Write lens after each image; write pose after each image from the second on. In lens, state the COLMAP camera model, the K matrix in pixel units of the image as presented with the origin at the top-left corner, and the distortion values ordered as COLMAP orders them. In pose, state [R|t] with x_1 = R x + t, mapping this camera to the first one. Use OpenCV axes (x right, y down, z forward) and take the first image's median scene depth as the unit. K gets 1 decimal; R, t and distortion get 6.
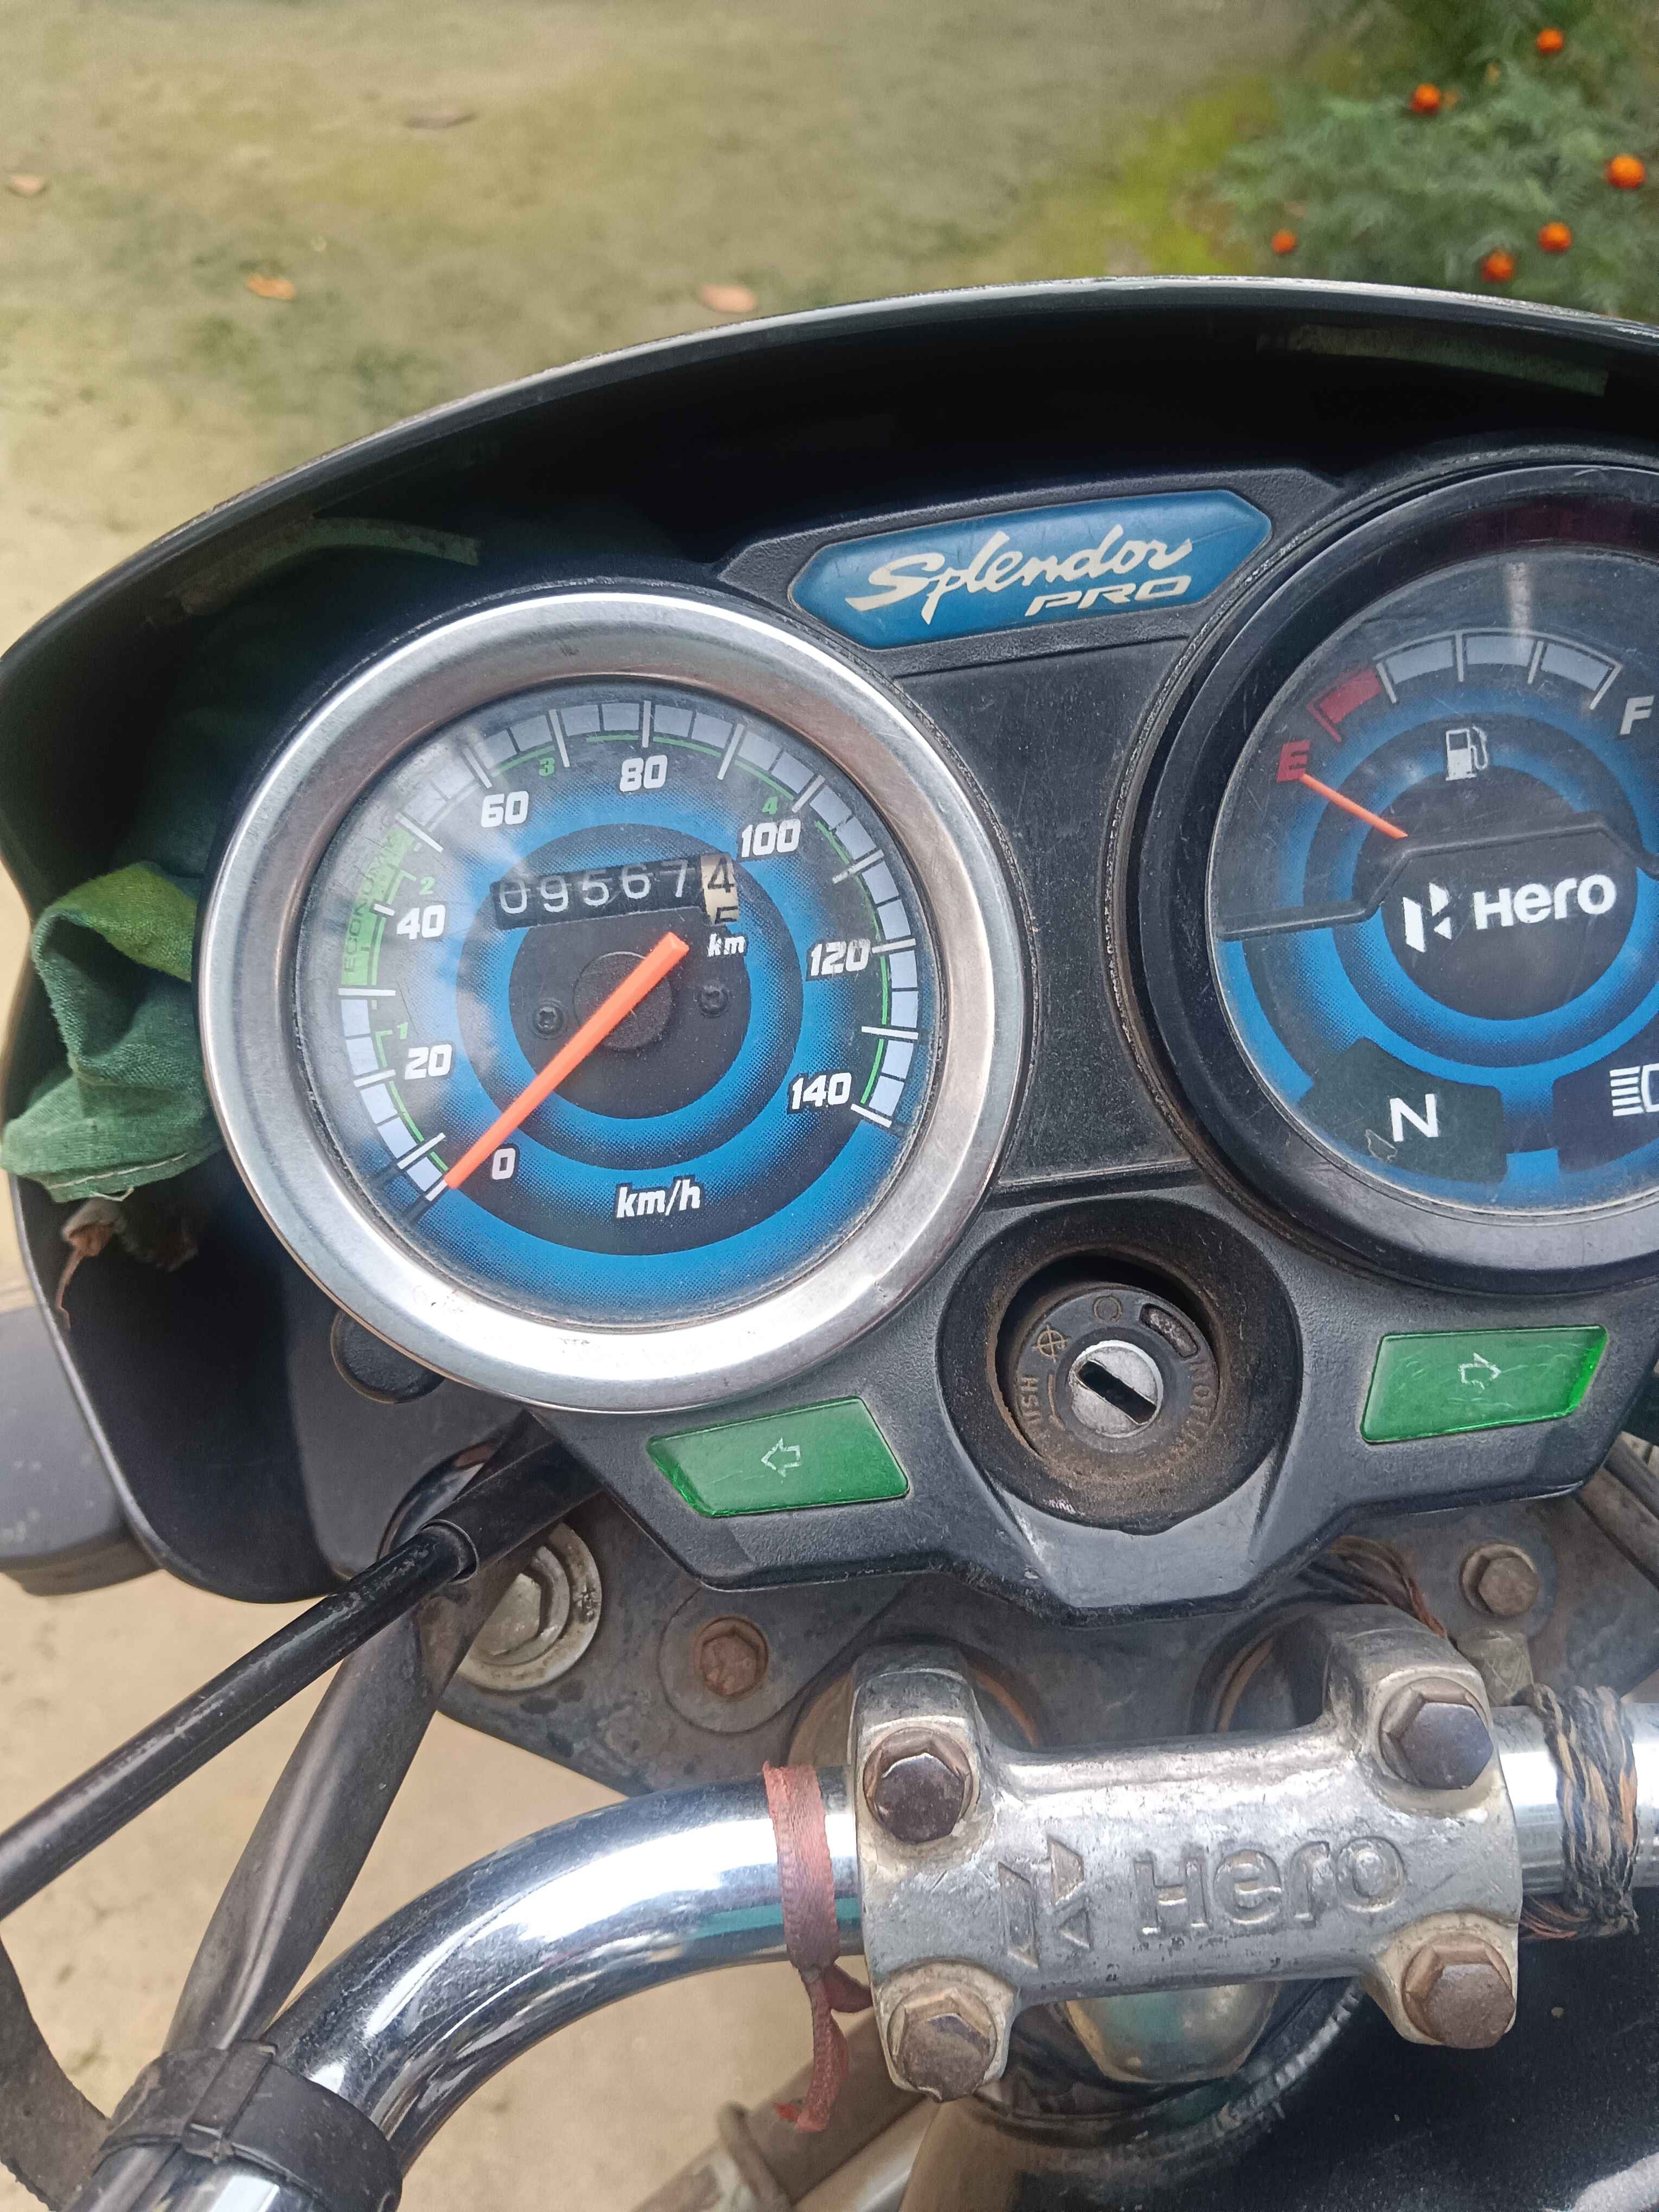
lens RADIAL K [[1738.0, 0, 836.6], [0, 1738.0, 1100.9], [0, 0, 1]] dist [0.111309, -0.276374]
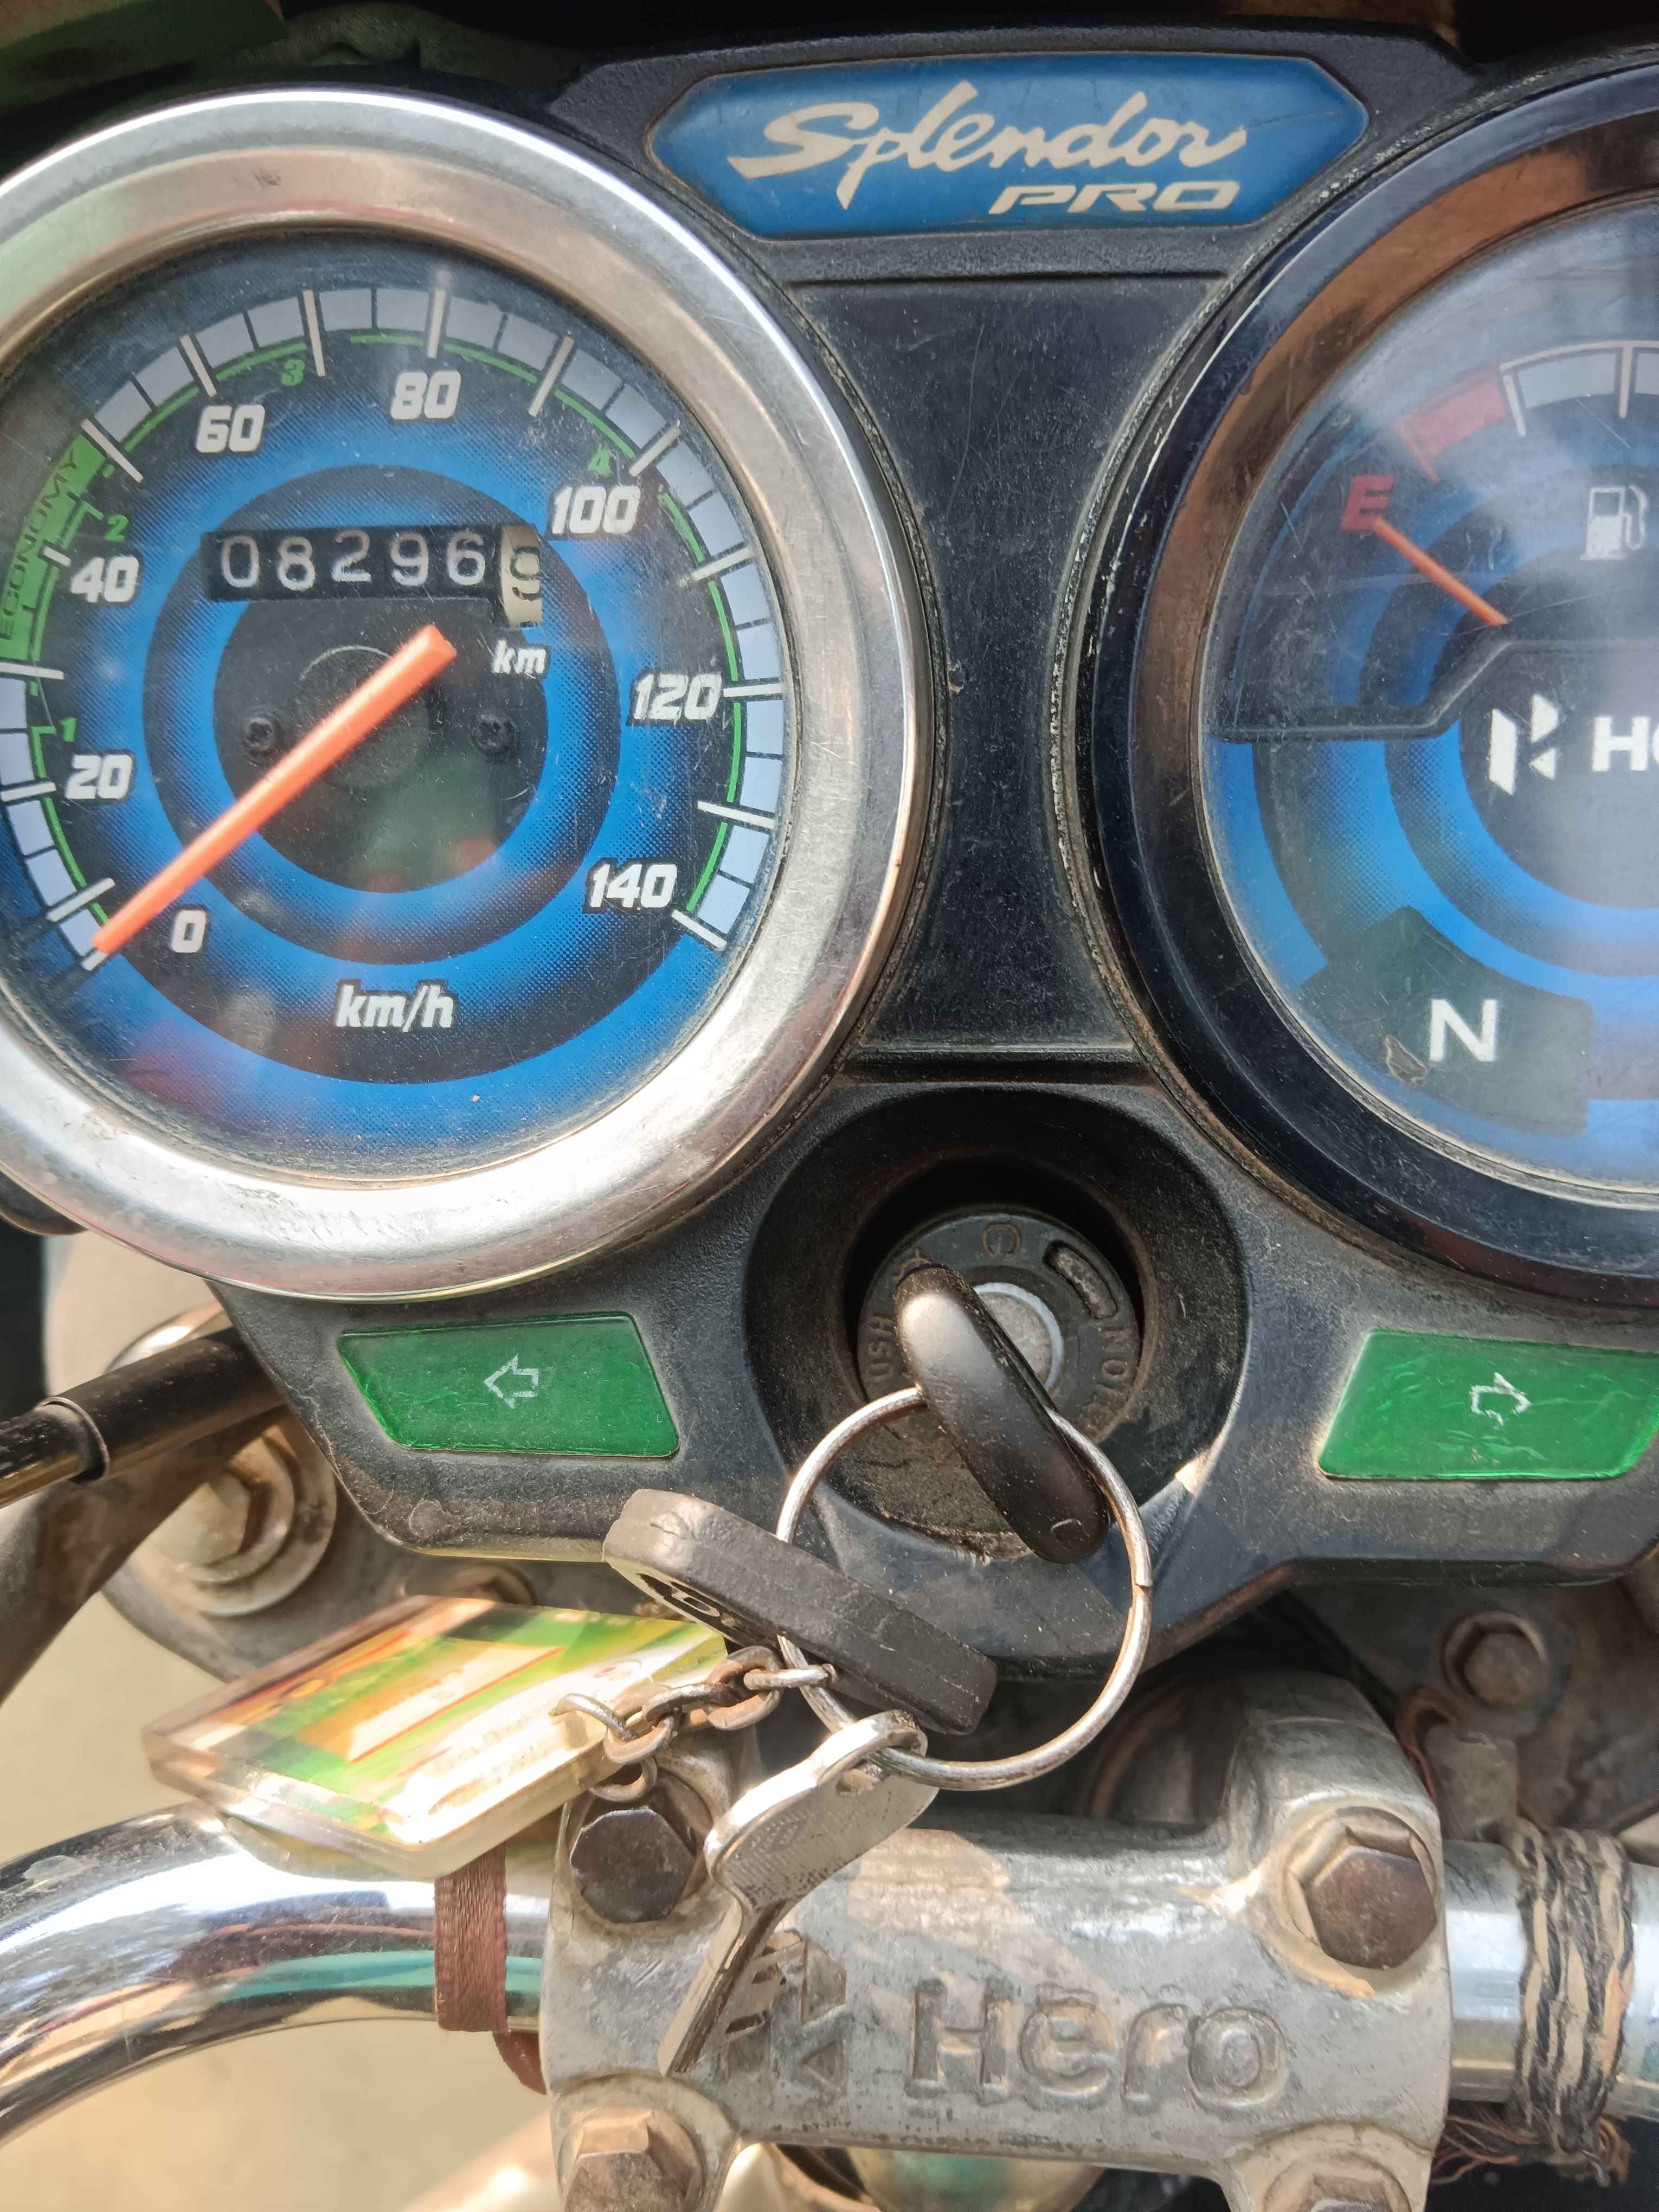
lens RADIAL K [[1809.3, 0, 803.0], [0, 1809.3, 1095.3], [0, 0, 1]] dist [0.065756, -0.195421]
pose [[0.990085, 0.129858, -0.053551, 0.112025], [-0.125670, 0.989210, 0.075310, 0.014662], [0.062752, -0.067833, 0.995721, 0.265077]]
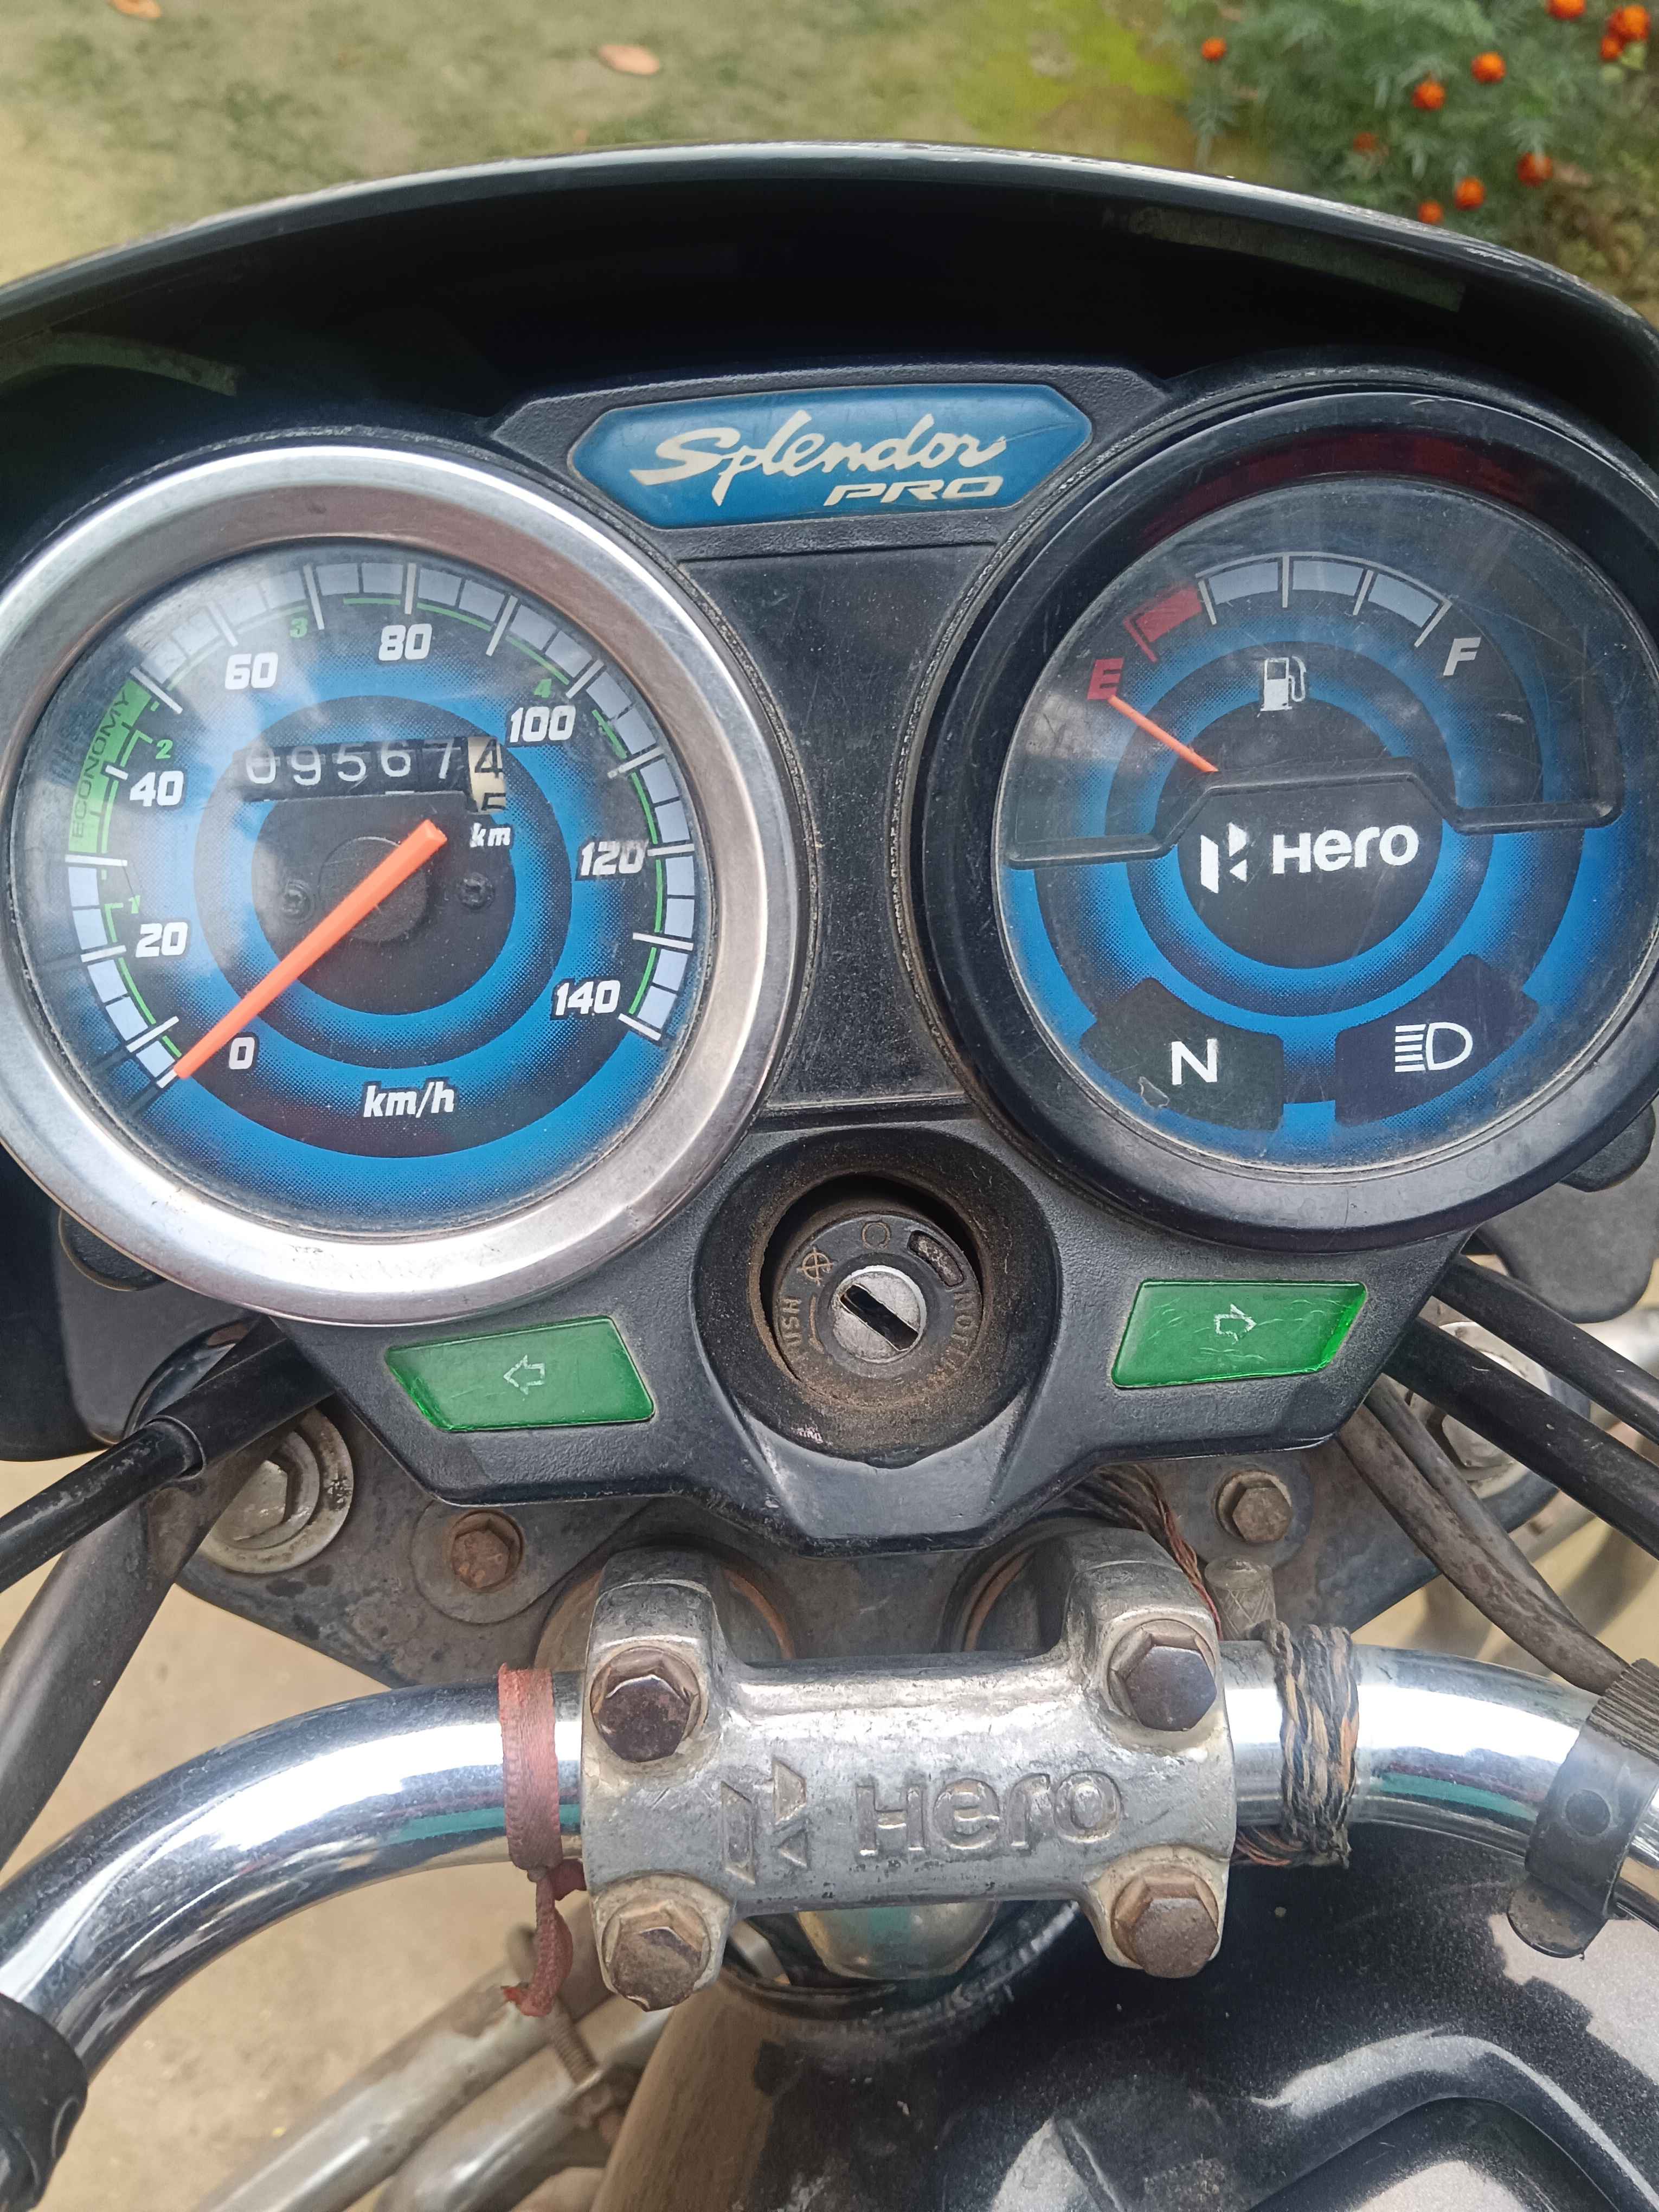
lens RADIAL K [[1749.8, 0, 817.4], [0, 1749.8, 1099.3], [0, 0, 1]] dist [0.113320, -0.302805]
pose [[0.996298, 0.057261, 0.064113, 0.058773], [-0.063489, 0.992986, 0.099737, -0.054722], [-0.057952, -0.103438, 0.992946, 0.037913]]
